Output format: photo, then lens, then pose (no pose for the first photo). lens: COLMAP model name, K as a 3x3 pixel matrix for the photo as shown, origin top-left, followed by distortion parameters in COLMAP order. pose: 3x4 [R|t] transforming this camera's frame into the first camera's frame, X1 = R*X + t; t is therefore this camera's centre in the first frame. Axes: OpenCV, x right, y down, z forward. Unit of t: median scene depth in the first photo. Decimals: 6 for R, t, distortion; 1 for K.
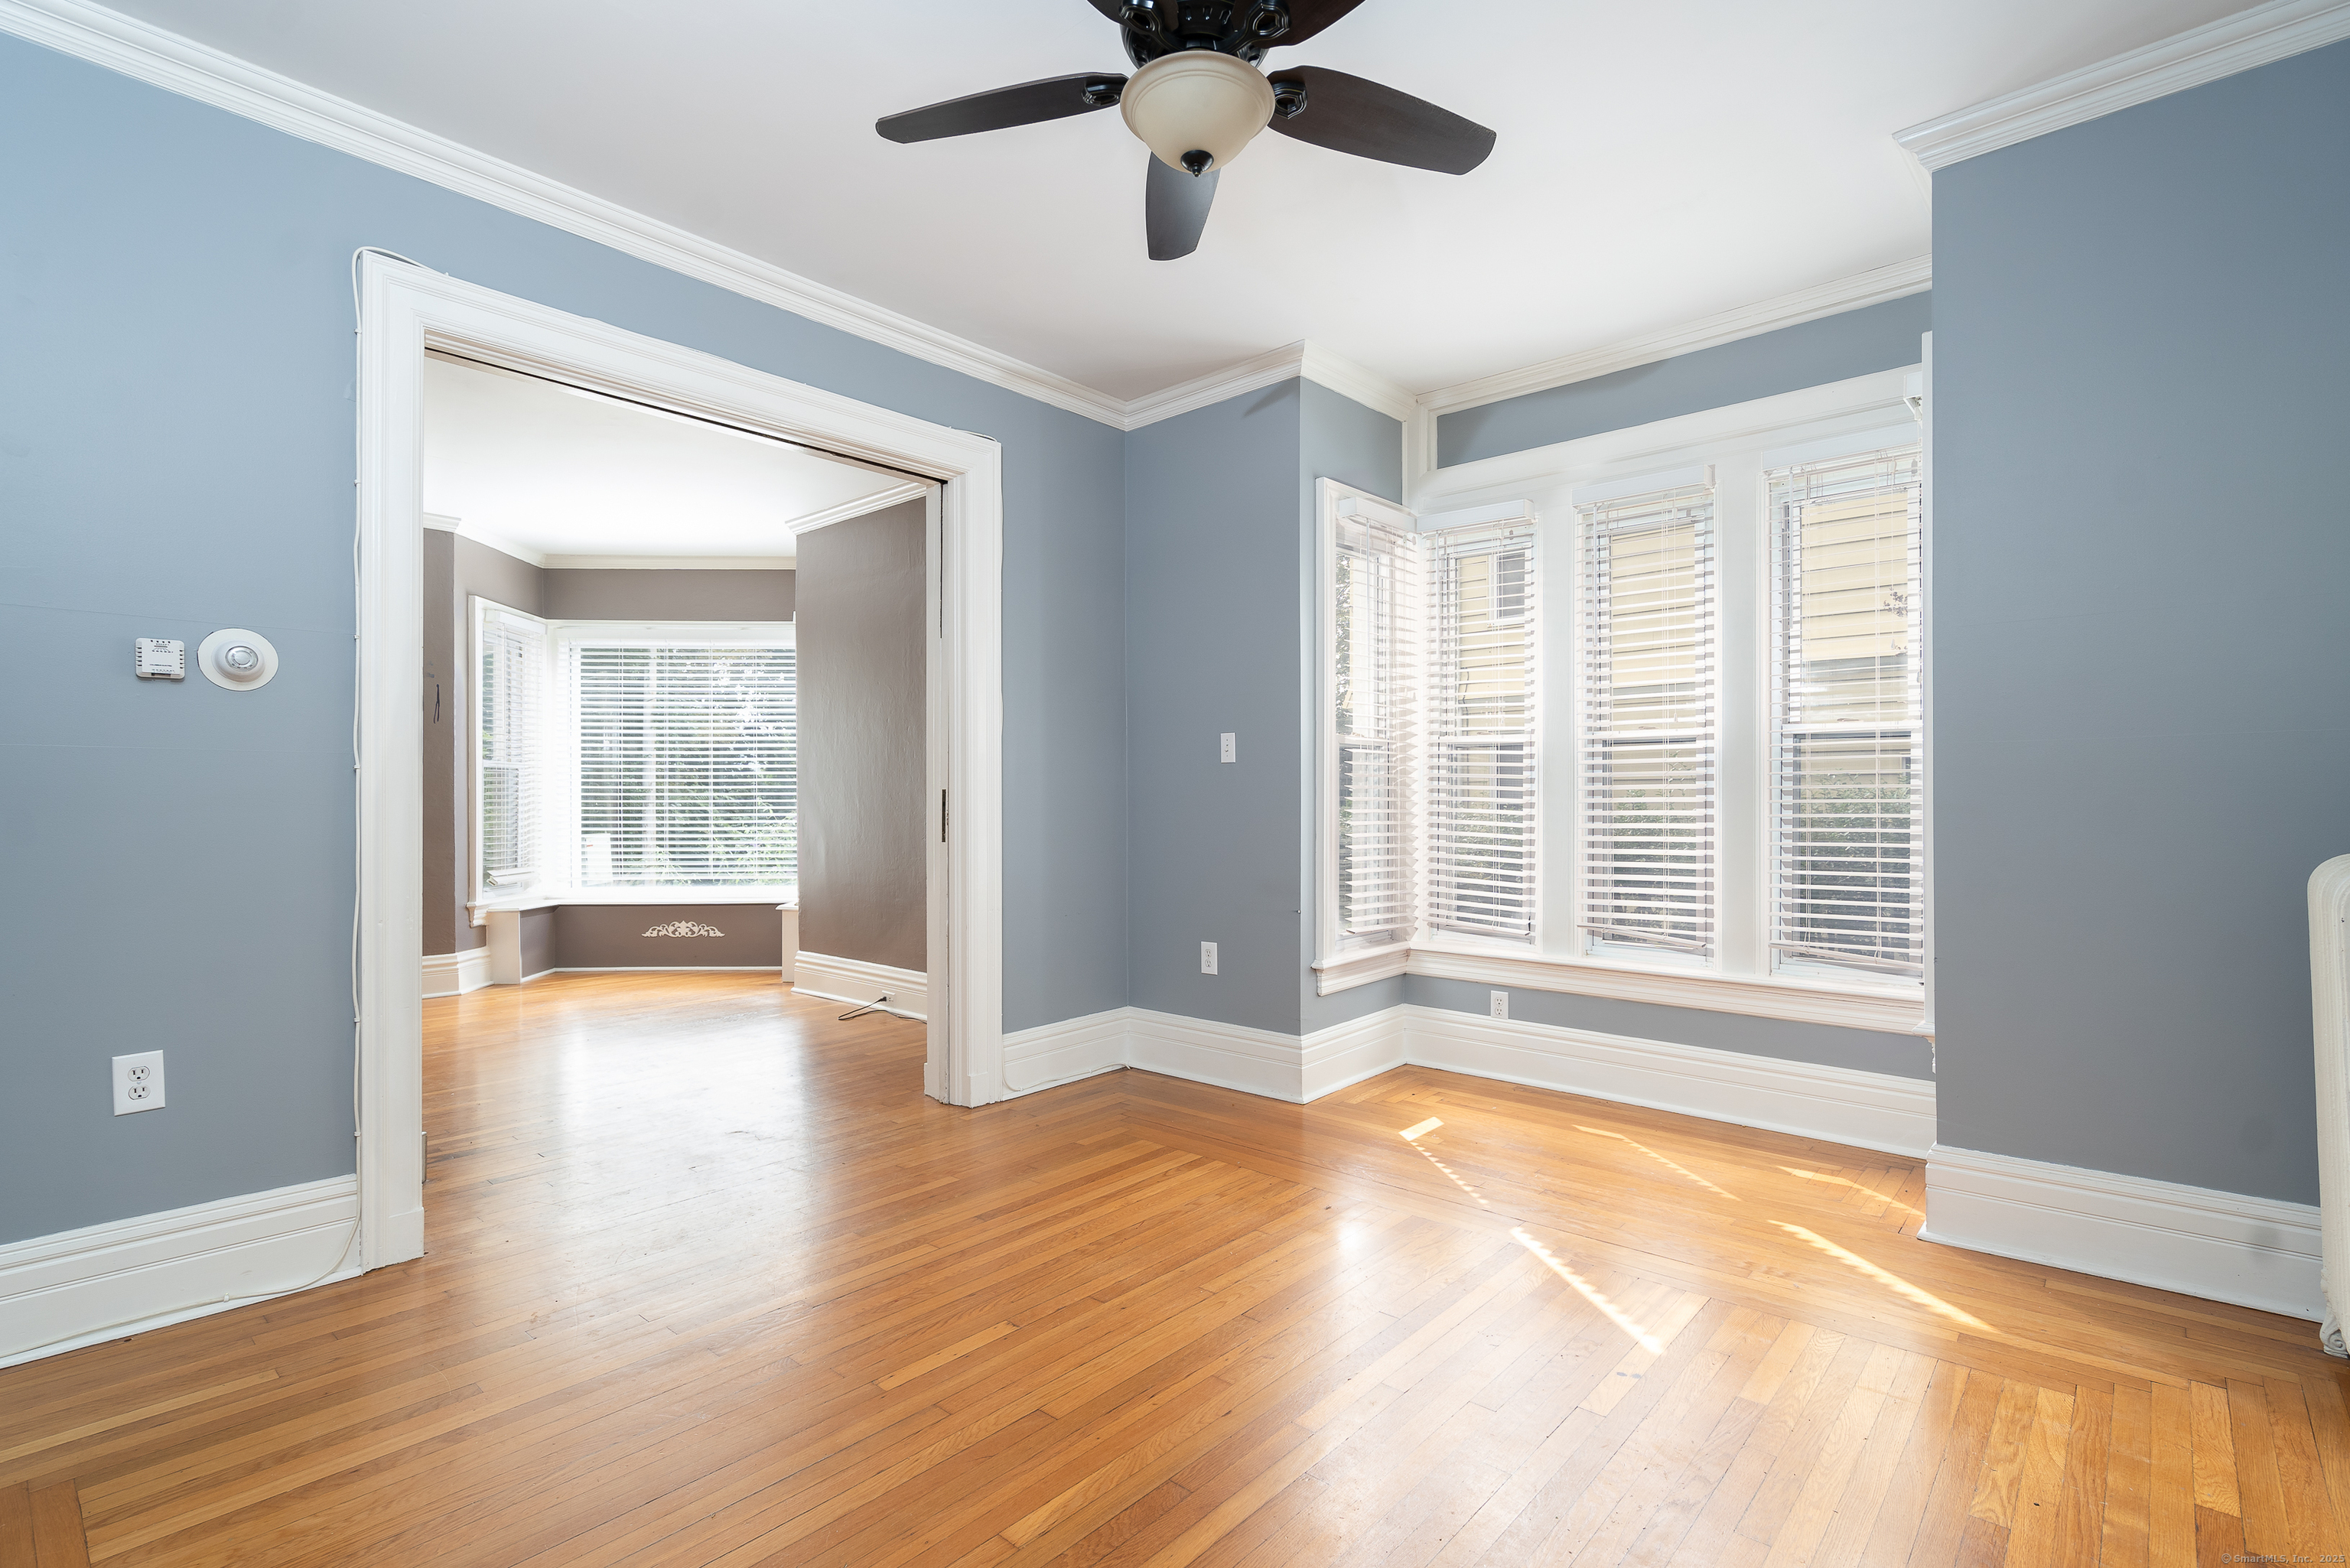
lens RADIAL K [[1083.8, 0, 1172.4], [0, 1083.8, 796.0], [0, 0, 1]] dist [-0.004390, 0.004277]
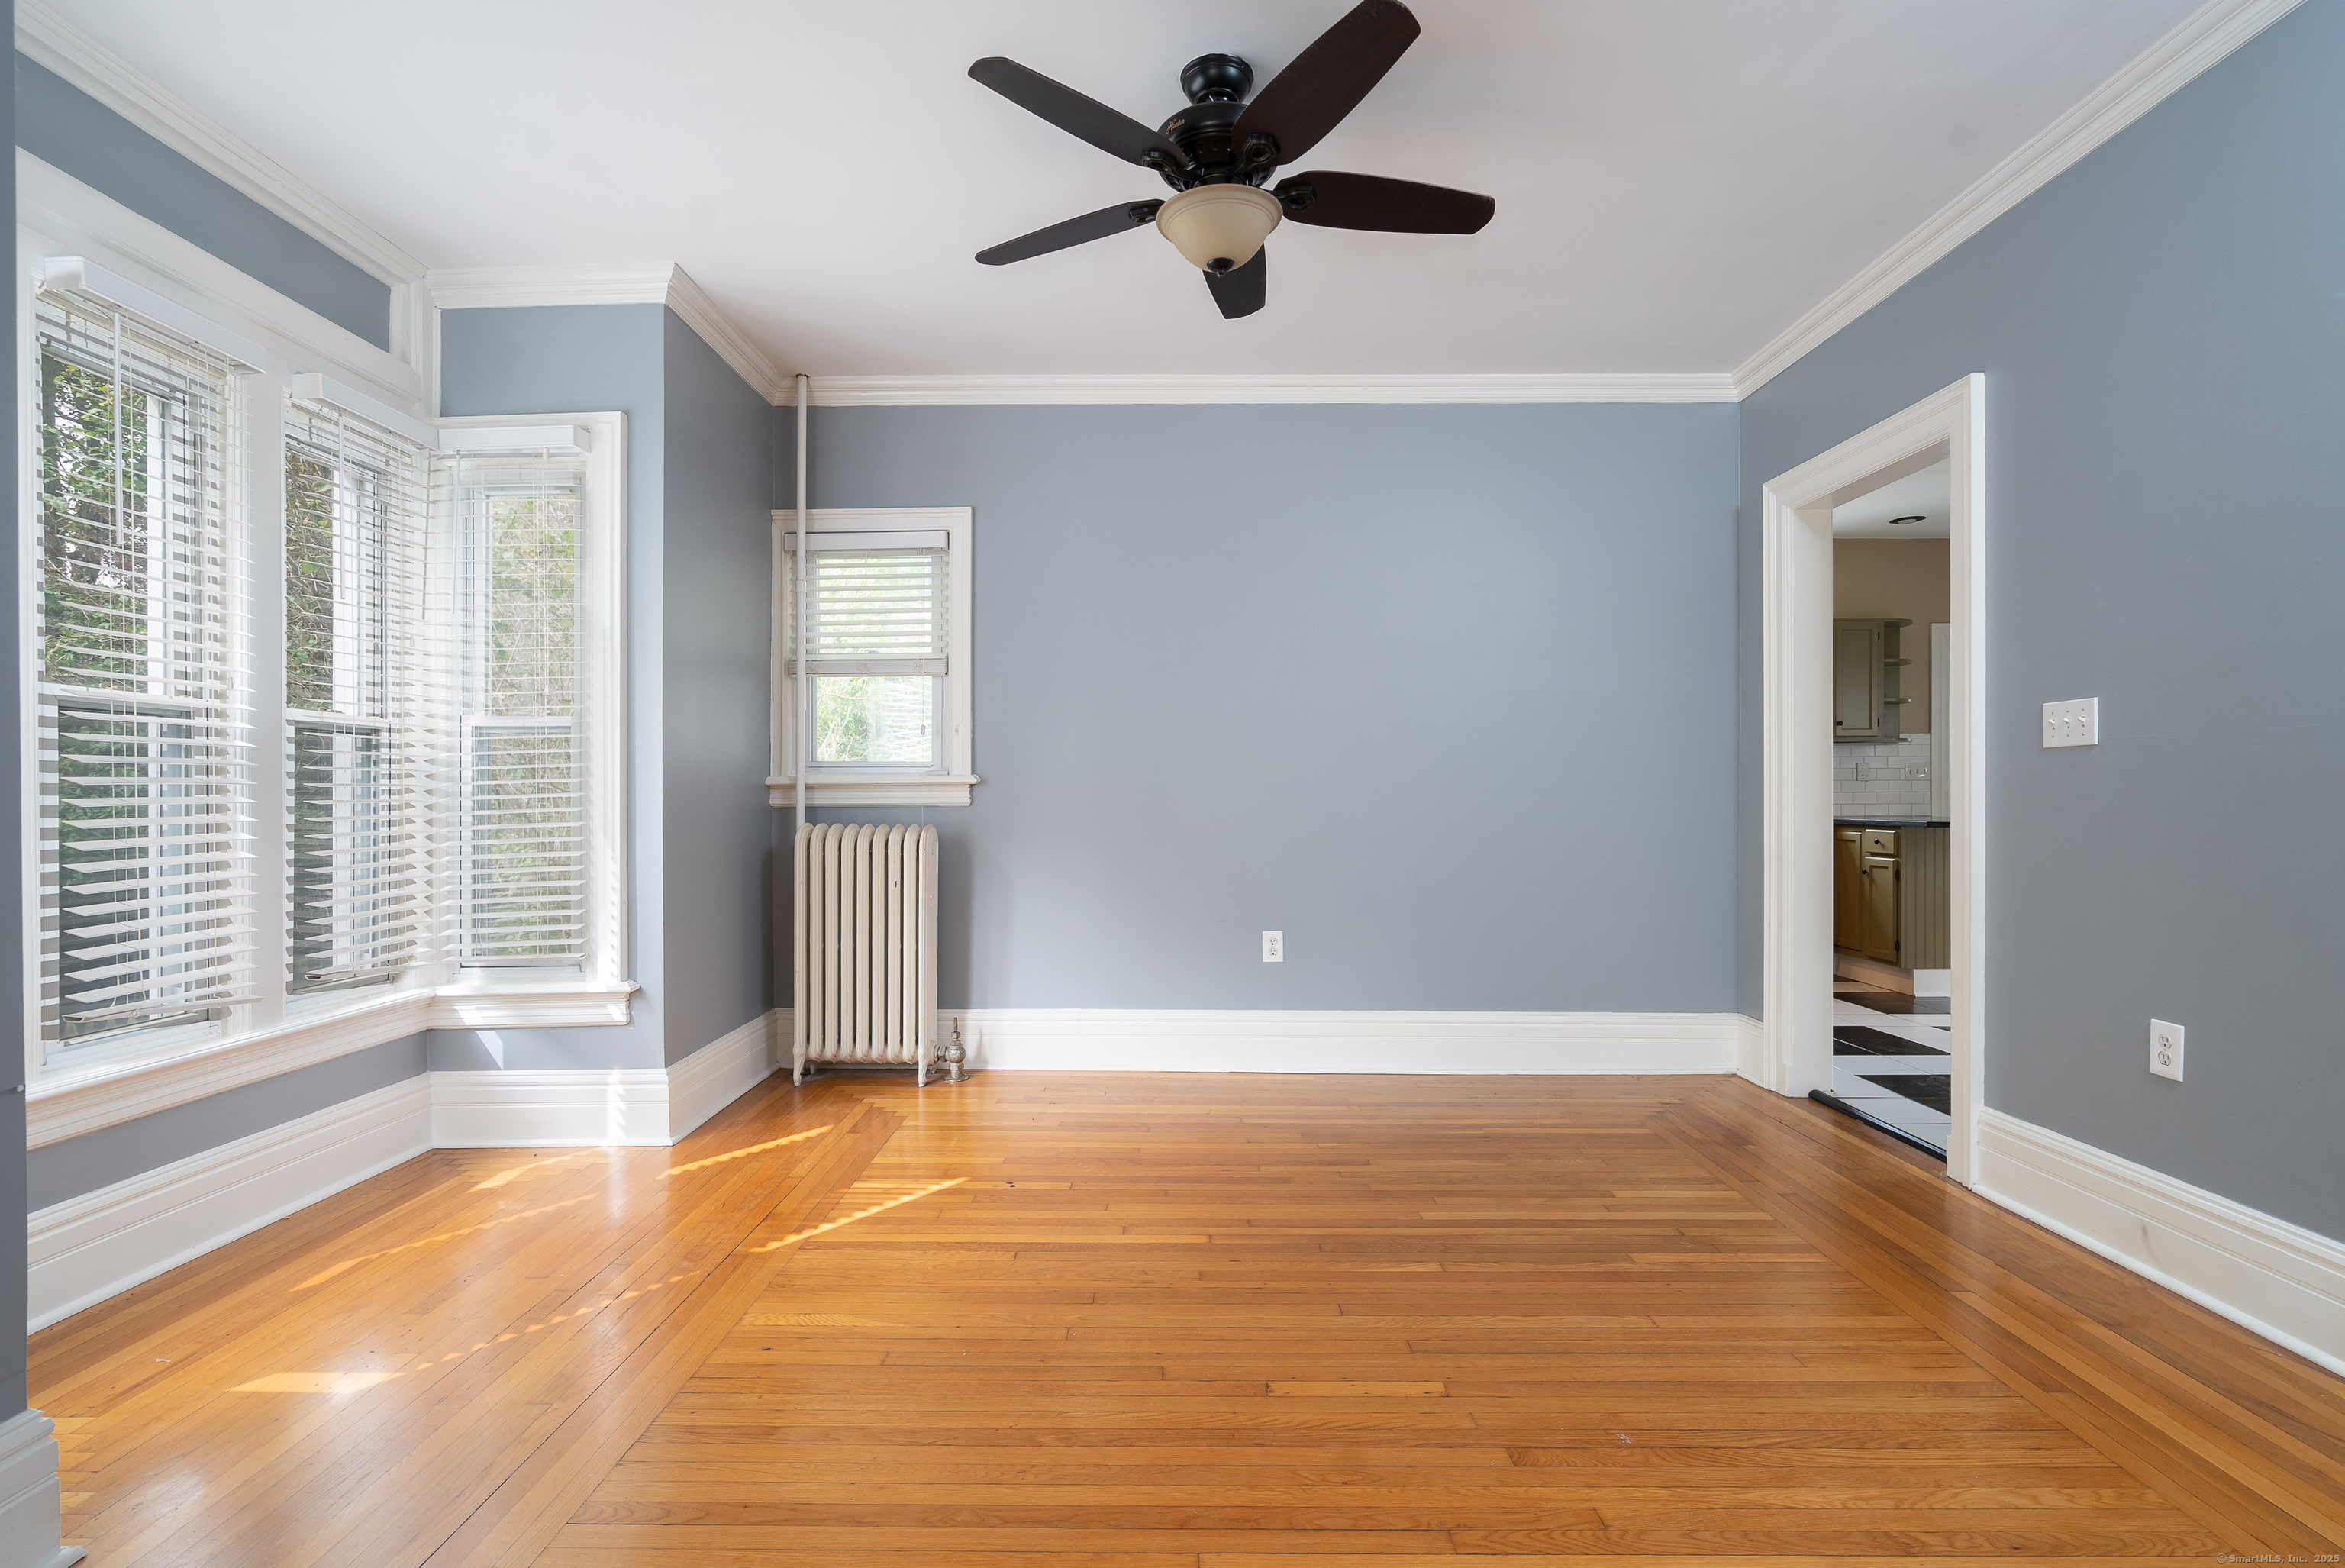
lens RADIAL K [[1081.6, 0, 1165.8], [0, 1081.6, 786.0], [0, 0, 1]] dist [-0.004390, 0.004277]
pose [[-0.658025, 0.022362, 0.752664, -0.517962], [0.011823, 0.999743, -0.019366, 0.019073], [-0.752903, -0.003844, -0.658120, 1.122907]]
